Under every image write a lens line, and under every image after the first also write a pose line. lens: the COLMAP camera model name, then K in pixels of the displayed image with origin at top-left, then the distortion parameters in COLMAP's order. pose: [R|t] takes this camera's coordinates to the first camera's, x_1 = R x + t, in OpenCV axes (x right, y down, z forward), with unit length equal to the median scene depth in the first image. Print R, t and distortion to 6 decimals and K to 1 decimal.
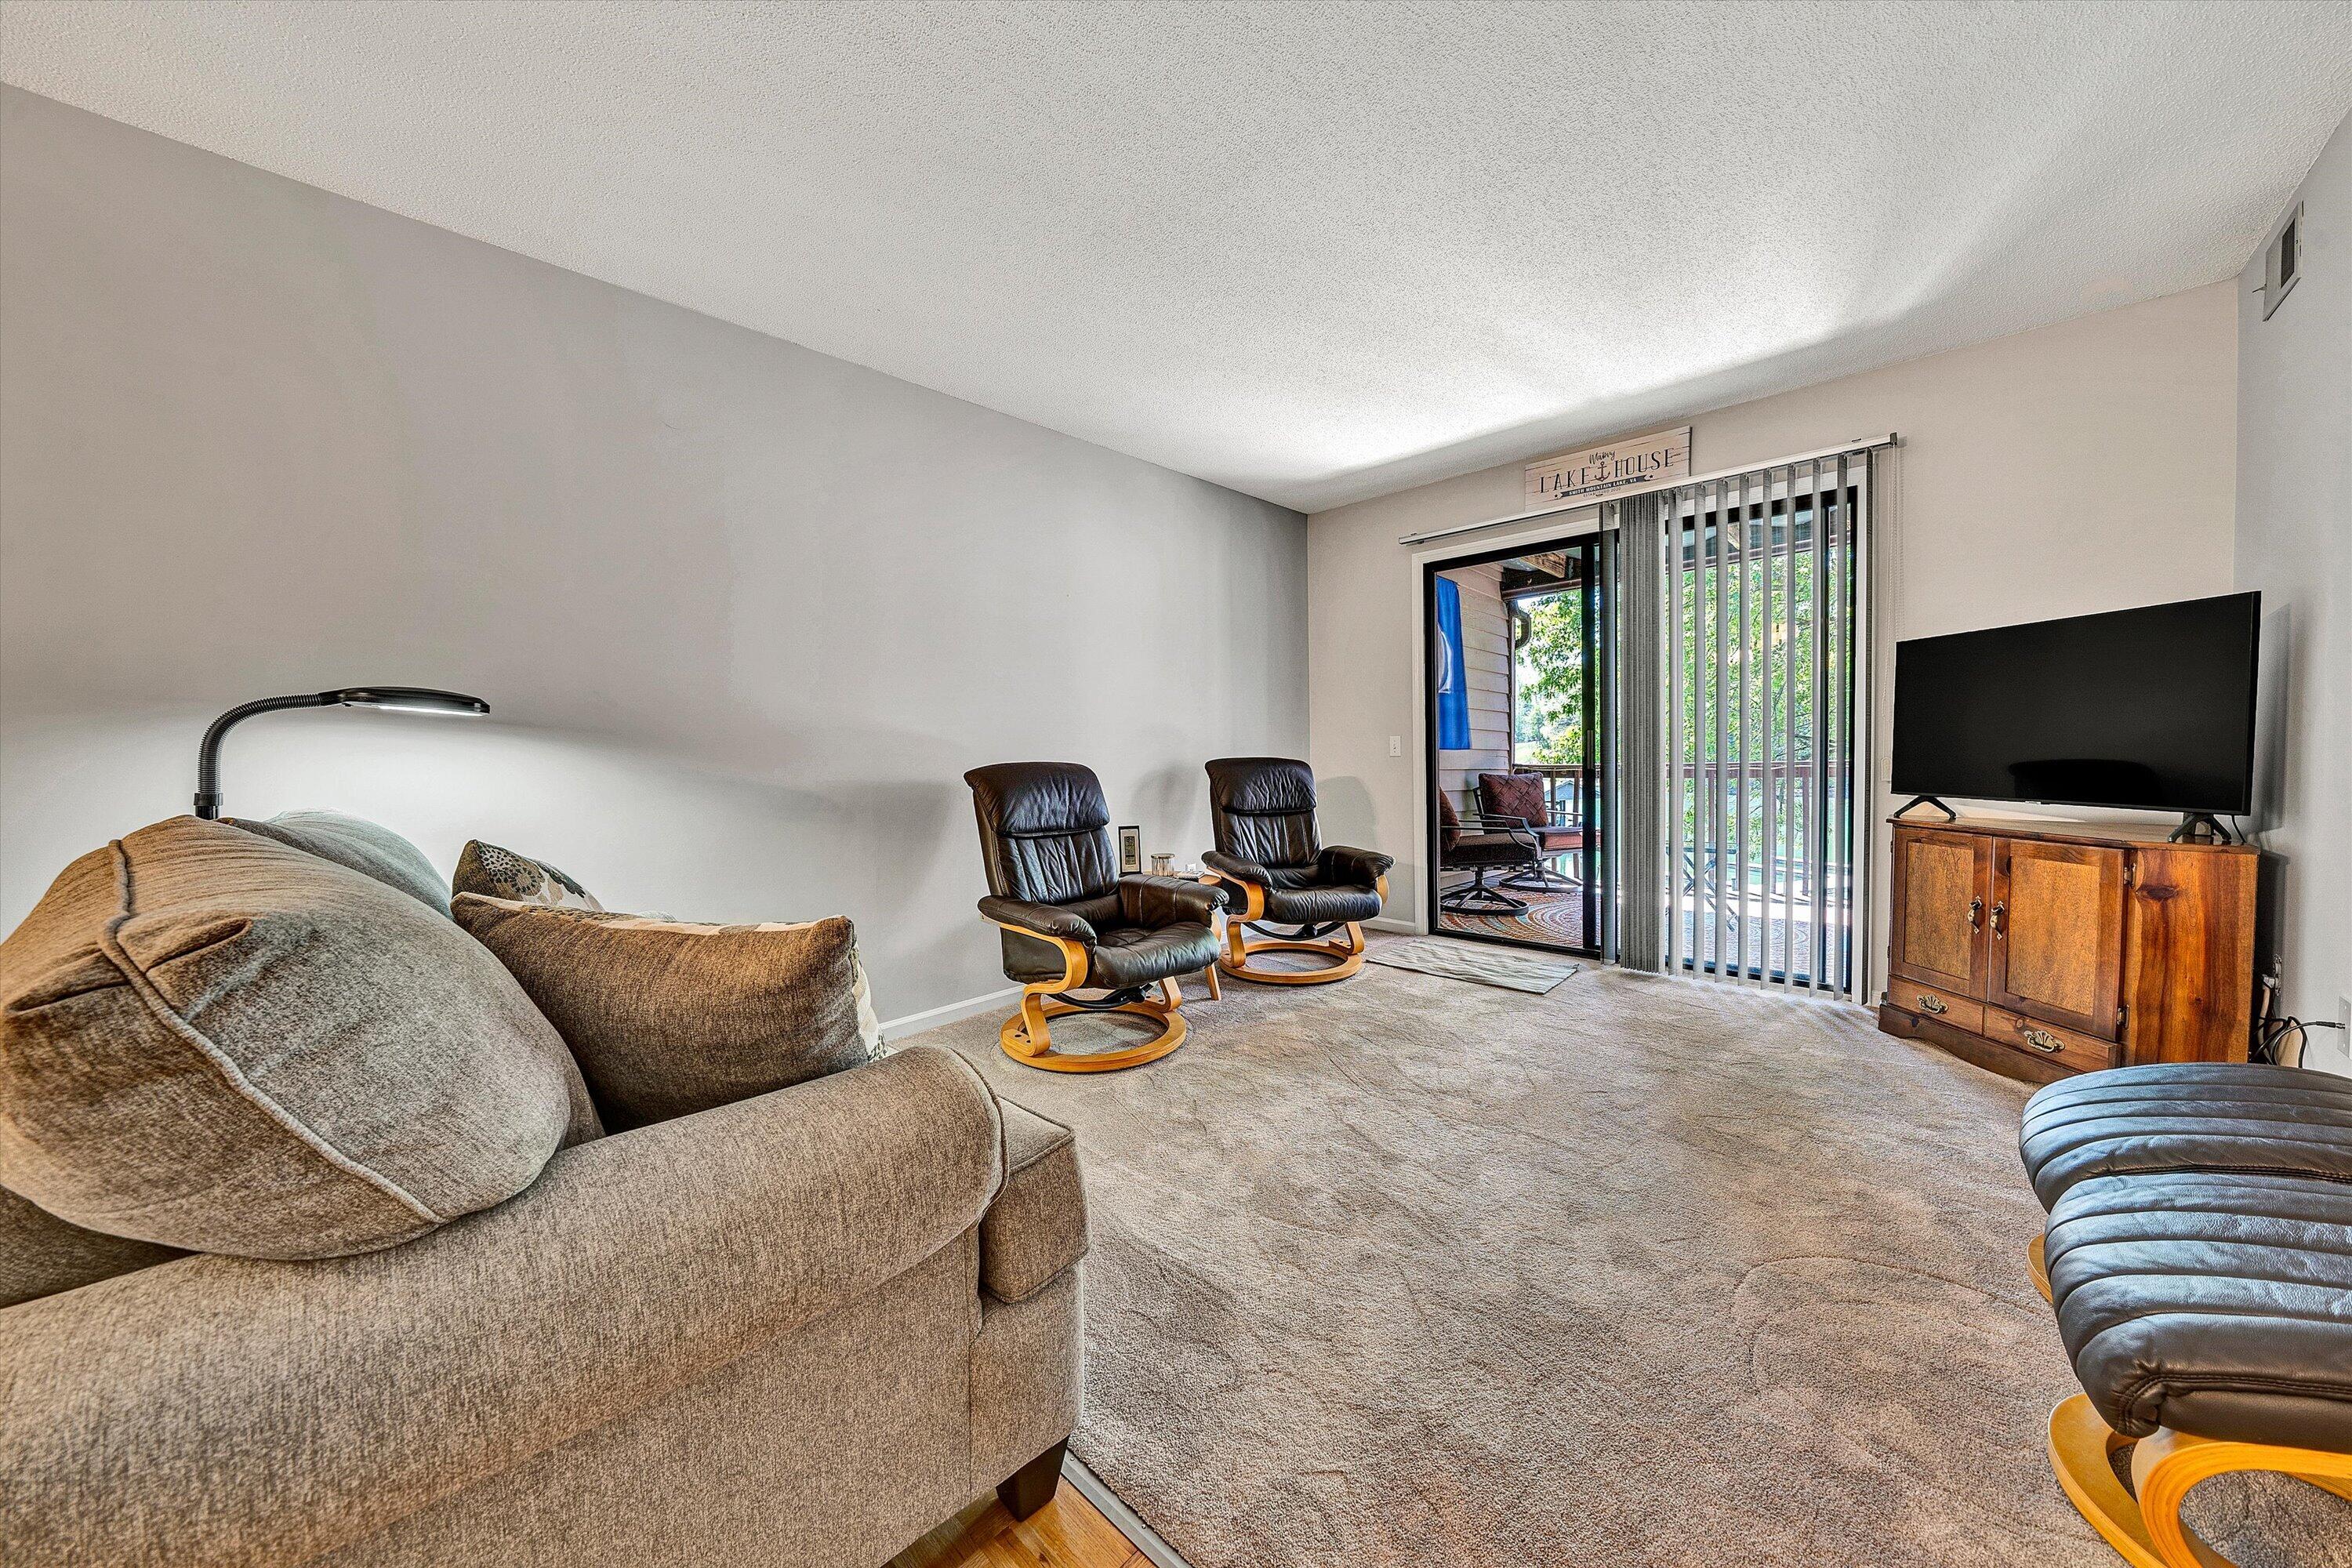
lens RADIAL K [[862.7, 0, 1170.3], [0, 862.7, 754.7], [0, 0, 1]] dist [-0.002947, -0.000444]
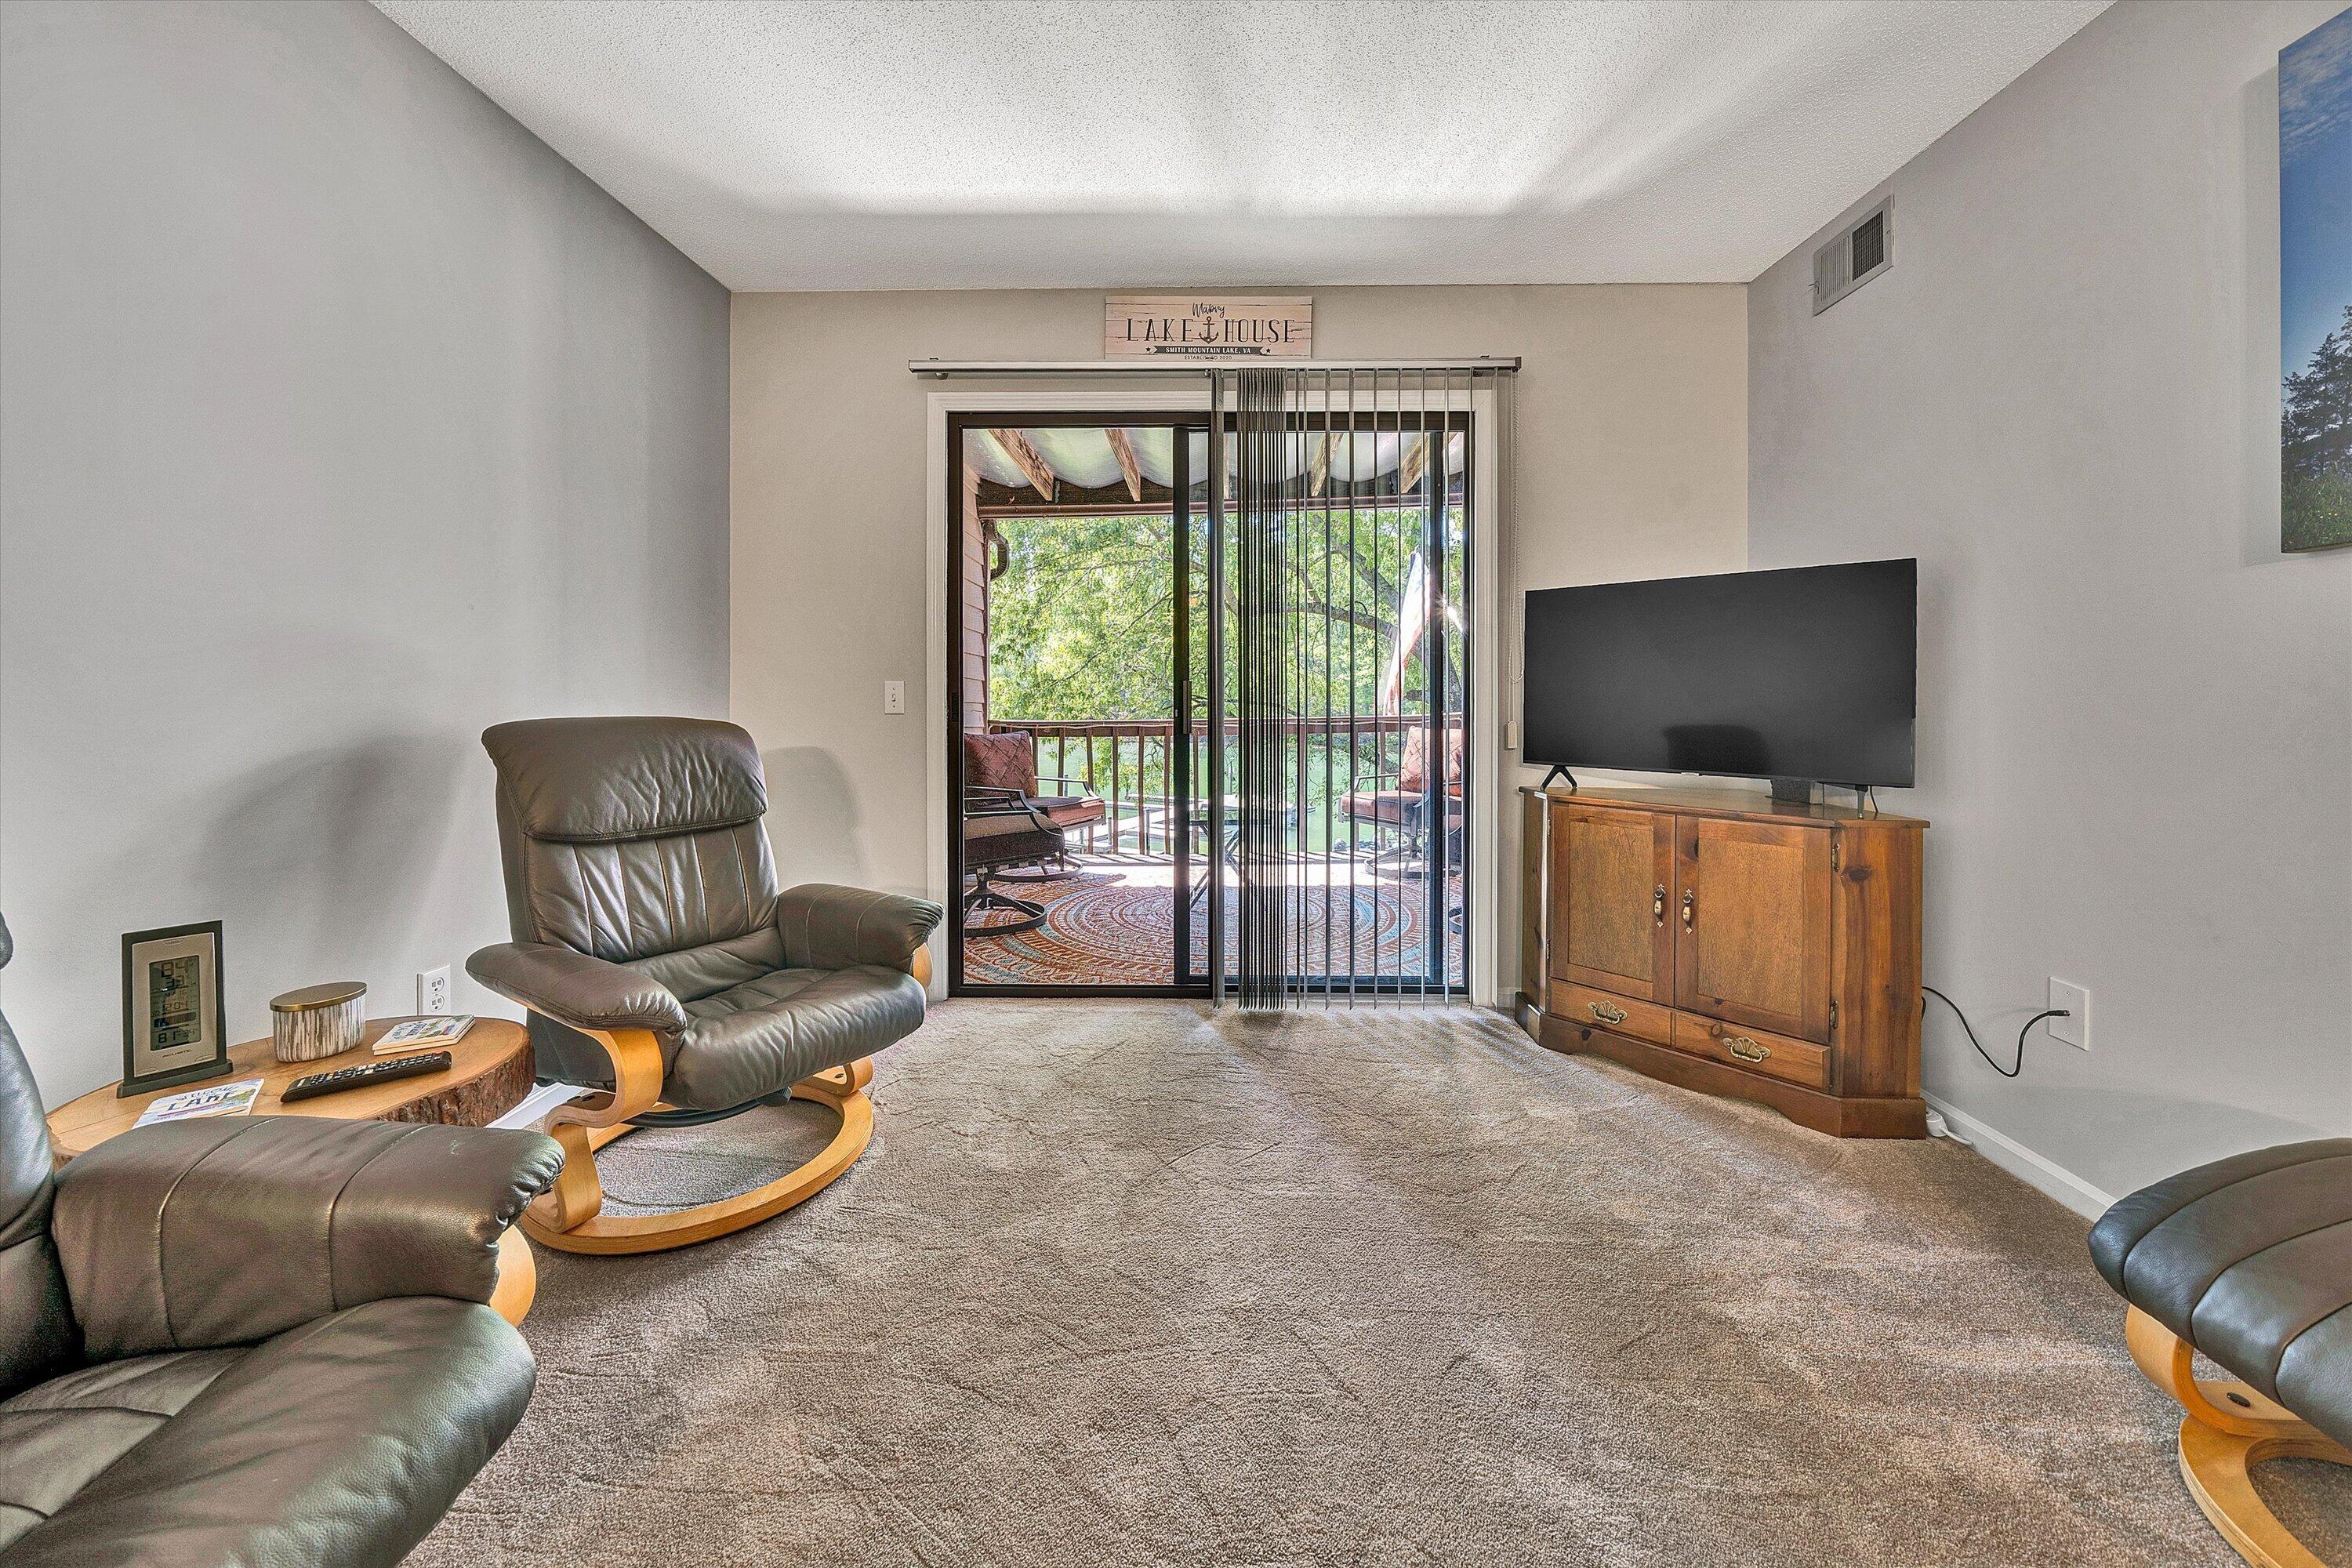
lens RADIAL K [[787.8, 0, 1182.9], [0, 787.8, 702.9], [0, 0, 1]] dist [-0.008531, -0.000005]
pose [[0.724090, 0.012637, 0.689590, 0.027652], [-0.011706, 0.999913, -0.006032, -0.006157], [-0.689606, -0.003705, 0.724175, 0.551728]]
